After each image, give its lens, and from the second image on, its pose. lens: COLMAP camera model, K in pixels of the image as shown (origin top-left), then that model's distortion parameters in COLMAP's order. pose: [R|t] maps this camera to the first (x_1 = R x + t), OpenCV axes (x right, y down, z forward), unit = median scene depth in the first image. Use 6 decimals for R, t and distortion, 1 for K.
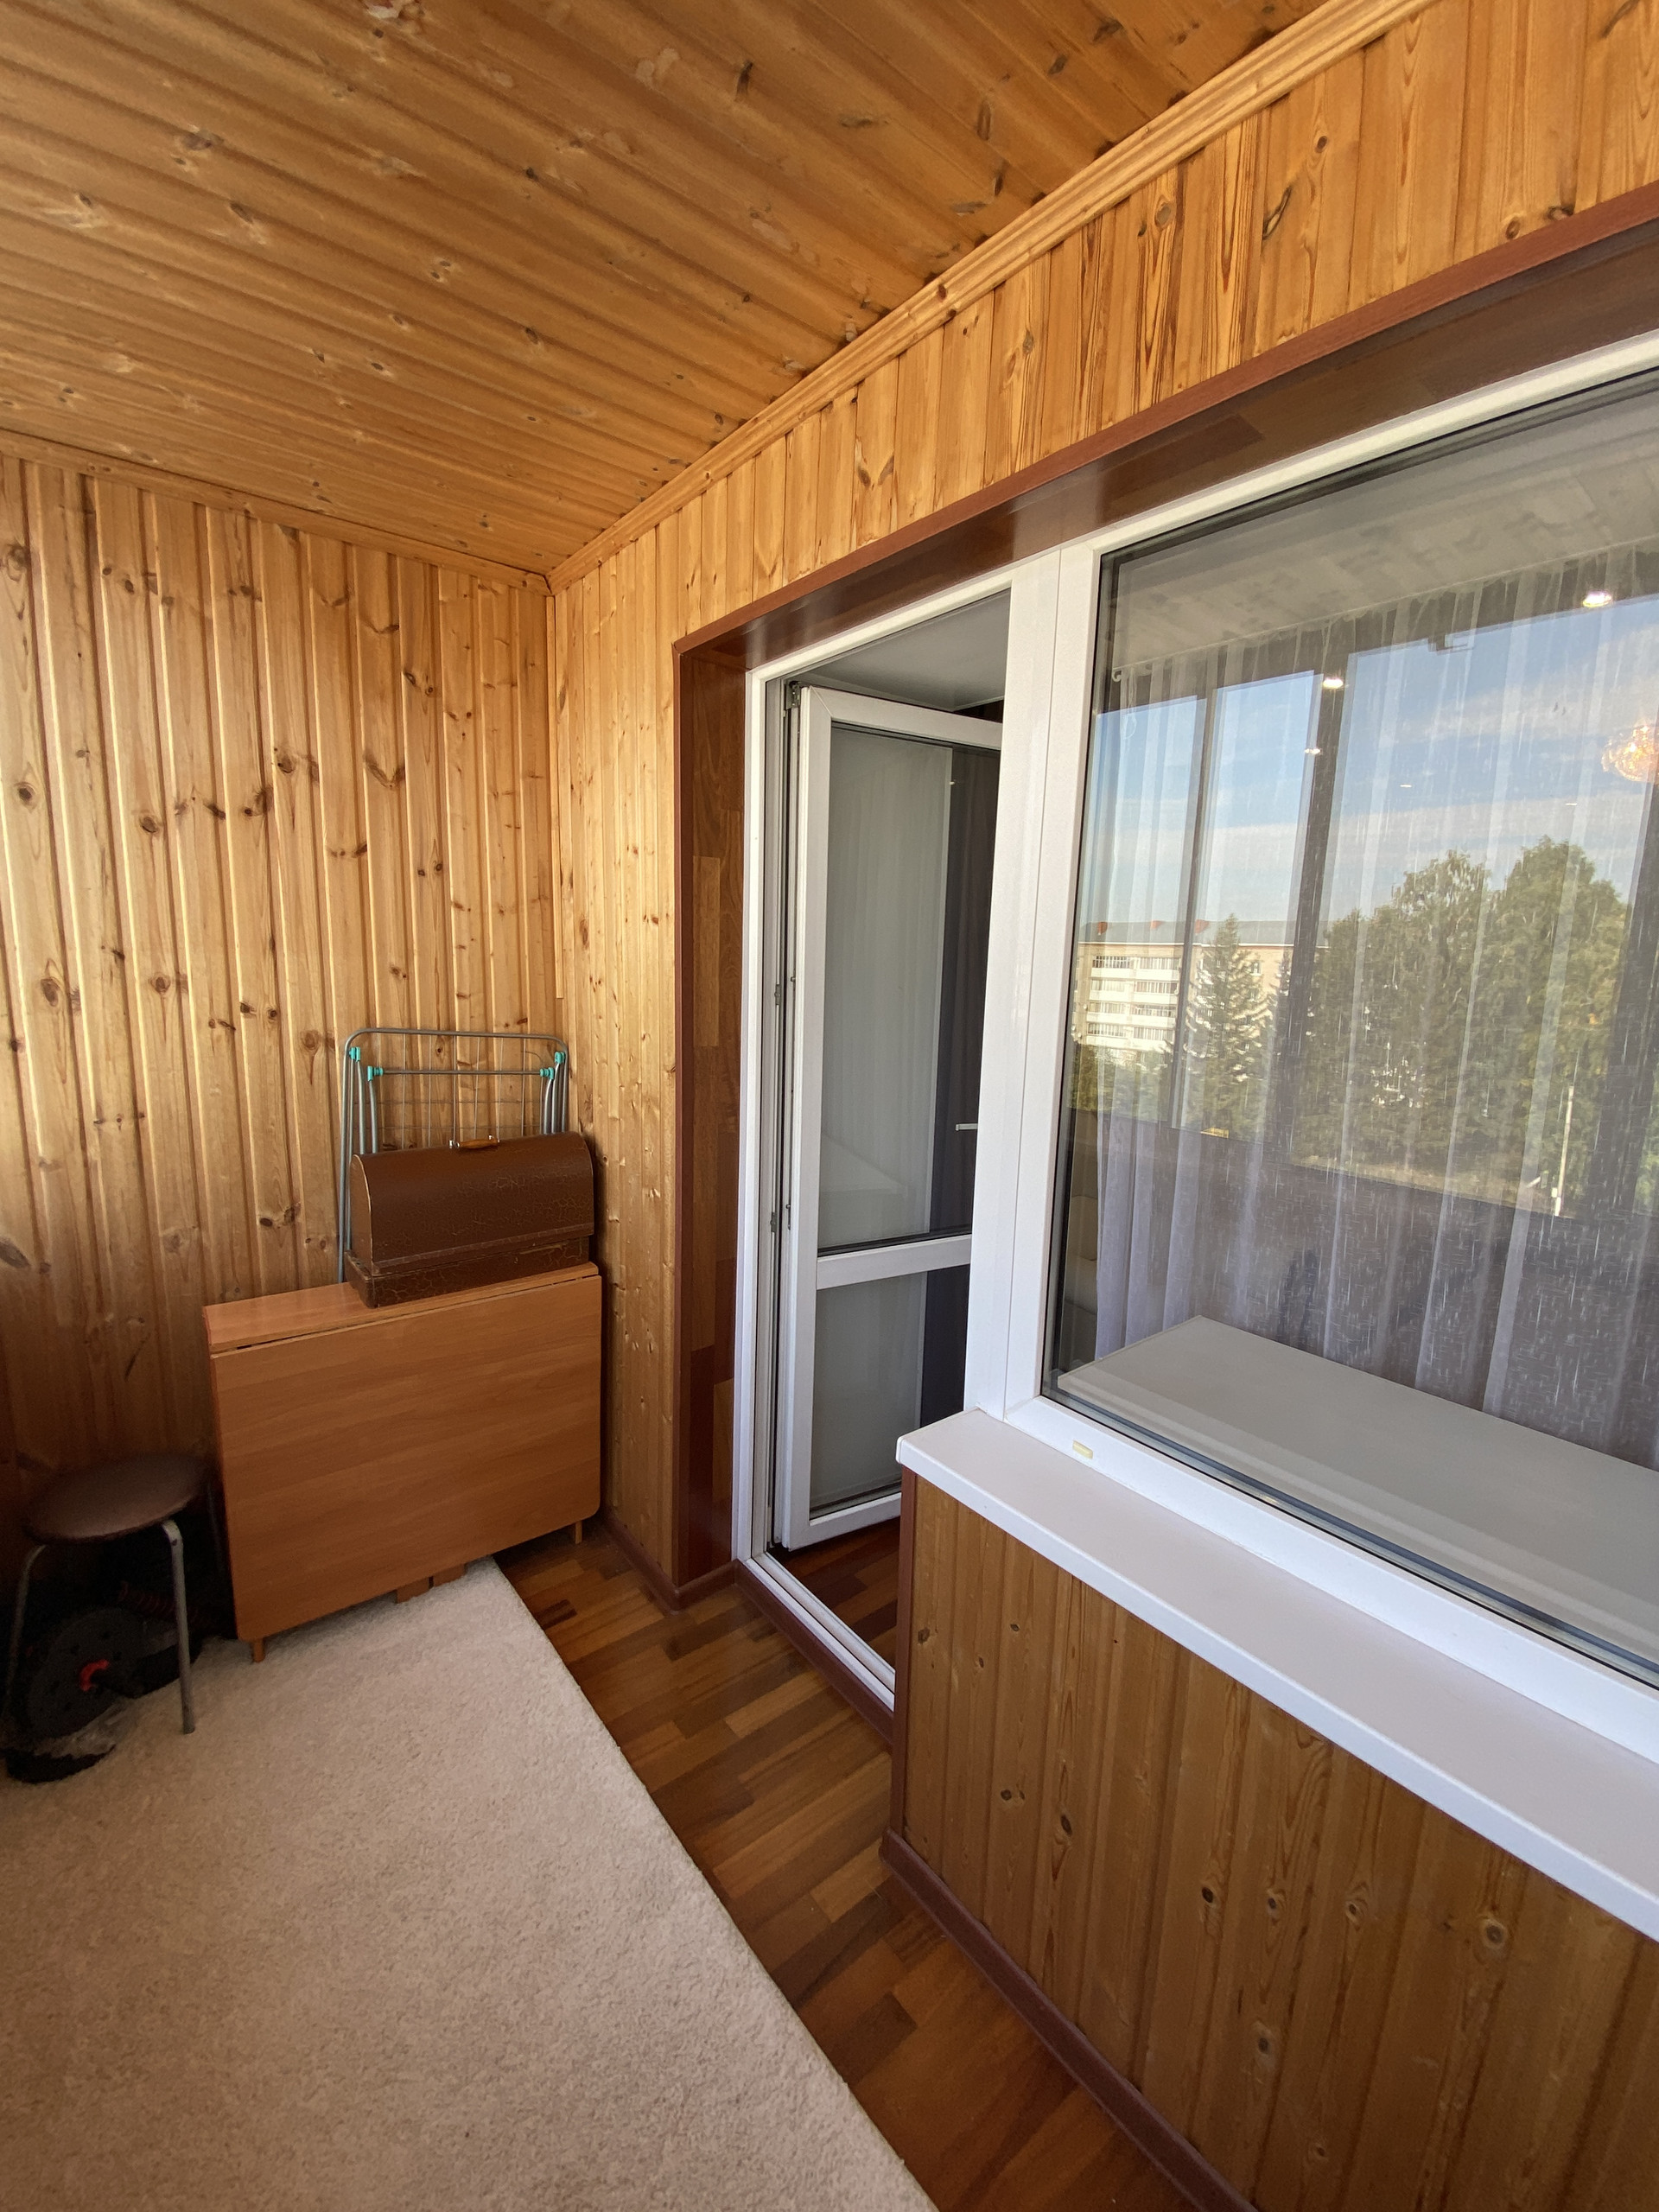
lens RADIAL K [[906.0, 0, 833.4], [0, 906.0, 1104.4], [0, 0, 1]] dist [0.016051, -0.018251]
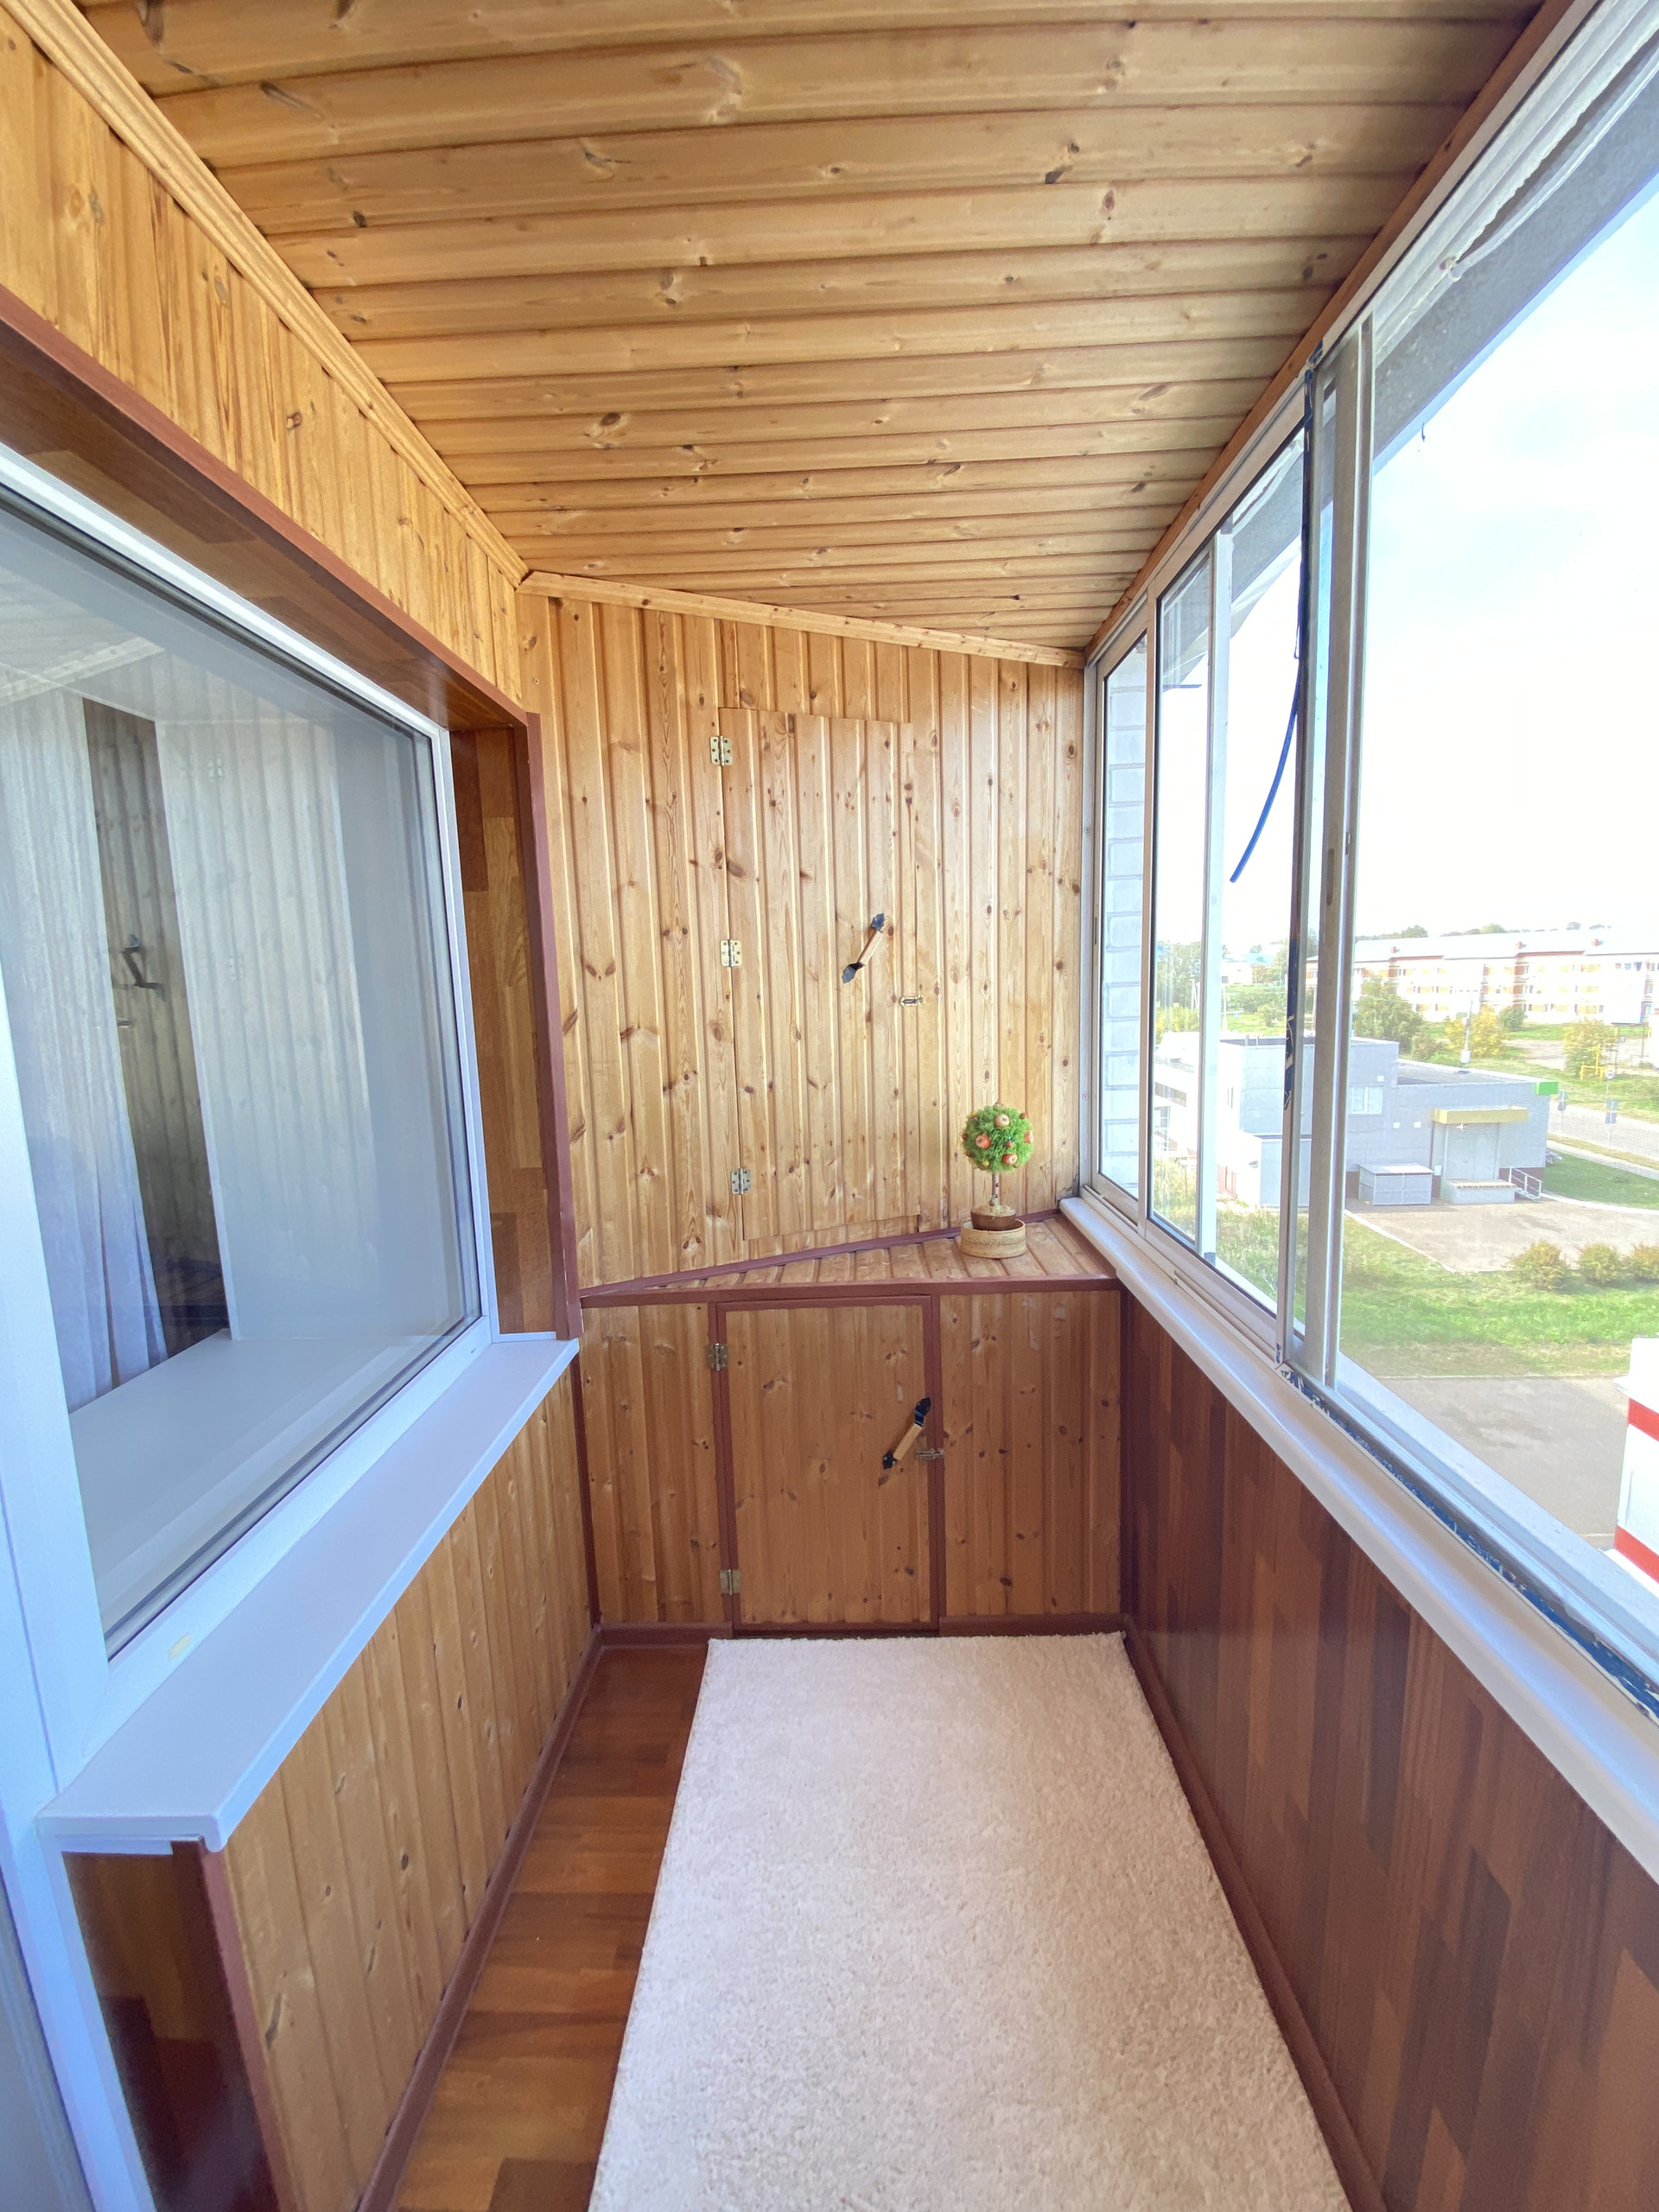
lens RADIAL K [[906.0, 0, 833.4], [0, 906.0, 1104.4], [0, 0, 1]] dist [0.016051, -0.018251]
pose [[-0.769031, -0.091779, 0.632588, -0.866942], [0.111288, 0.955300, 0.273891, -0.305733], [-0.629449, 0.281030, -0.724442, 1.524932]]
